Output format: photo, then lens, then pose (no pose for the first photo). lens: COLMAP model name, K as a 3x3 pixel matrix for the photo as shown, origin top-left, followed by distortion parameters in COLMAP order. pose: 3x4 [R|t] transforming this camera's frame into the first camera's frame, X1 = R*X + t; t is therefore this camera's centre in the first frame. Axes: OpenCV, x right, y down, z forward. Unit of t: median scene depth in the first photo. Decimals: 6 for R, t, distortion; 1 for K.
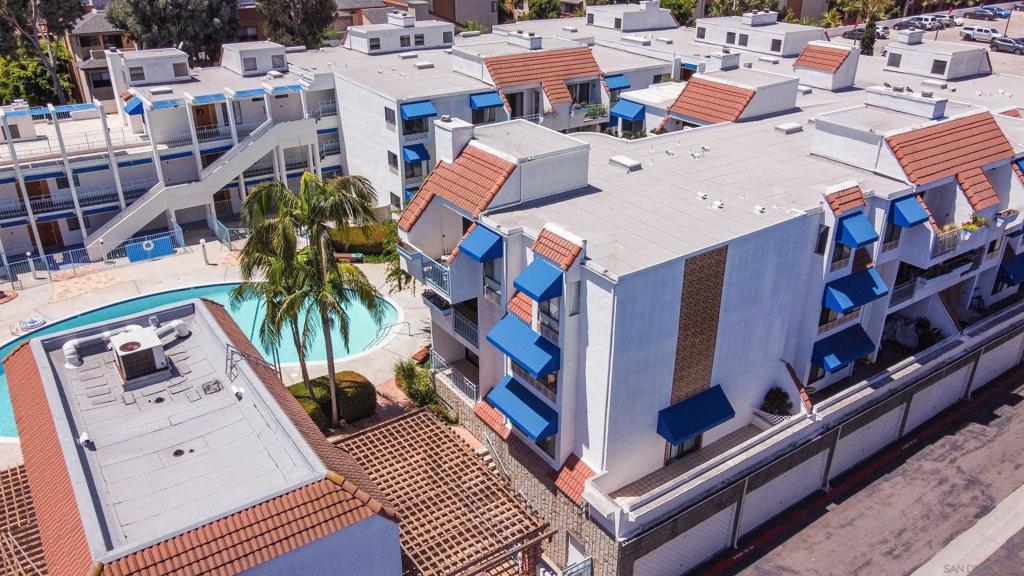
lens RADIAL K [[780.2, 0, 512.0], [0, 780.2, 288.0], [0, 0, 1]] dist [-0.002155, 0.011946]
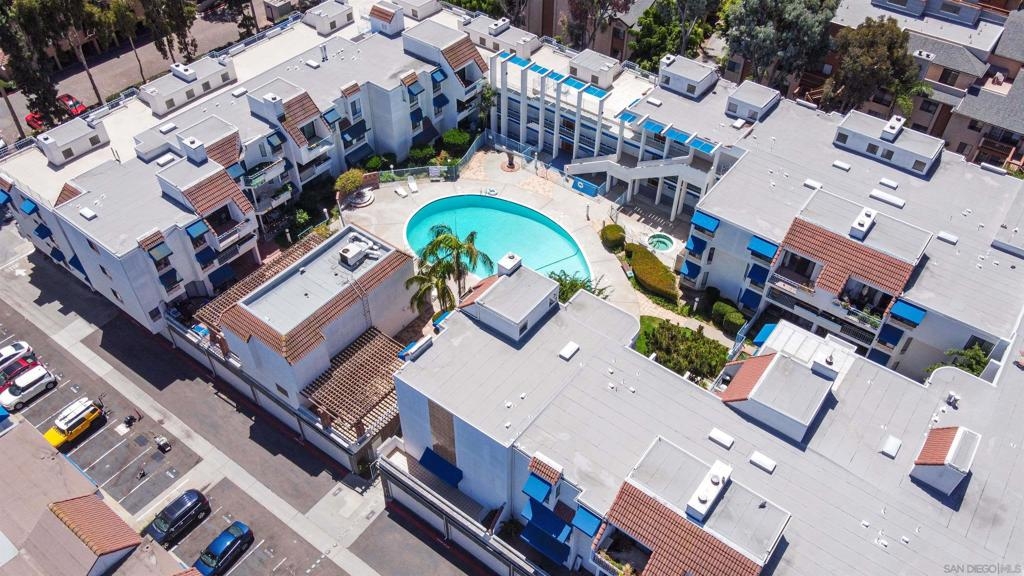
lens RADIAL K [[780.2, 0, 512.0], [0, 780.2, 288.0], [0, 0, 1]] dist [-0.002155, 0.011946]
pose [[0.309717, 0.664525, -0.680060, 1.146366], [-0.425306, 0.736511, 0.525991, -1.079570], [0.850406, 0.126326, 0.510736, 0.127752]]
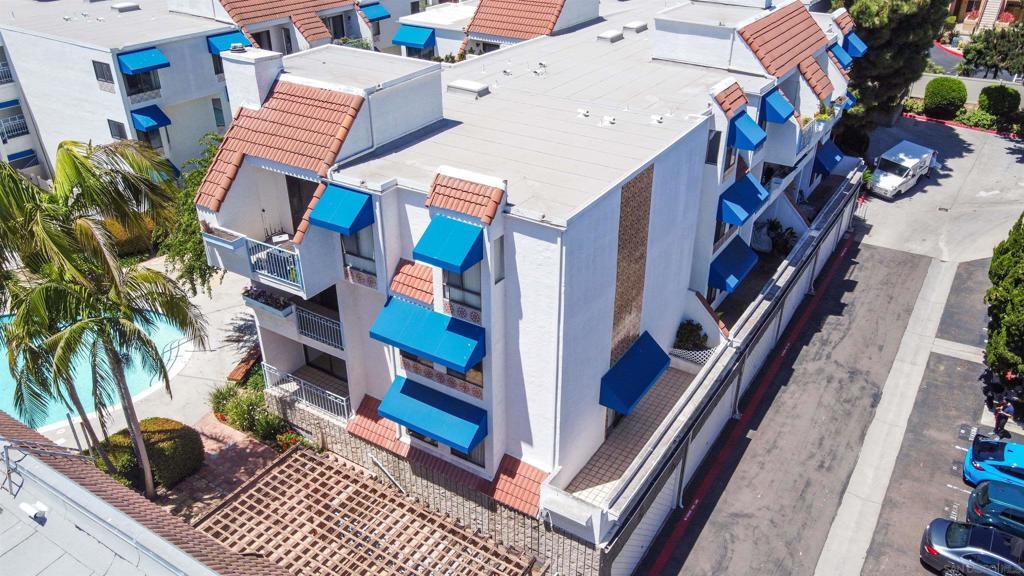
lens RADIAL K [[780.2, 0, 512.0], [0, 780.2, 288.0], [0, 0, 1]] dist [-0.002155, 0.011946]
pose [[0.921102, -0.188982, 0.340377, -0.141244], [0.170699, 0.981806, 0.083181, -0.016951], [-0.349904, -0.018516, 0.936603, 0.238501]]
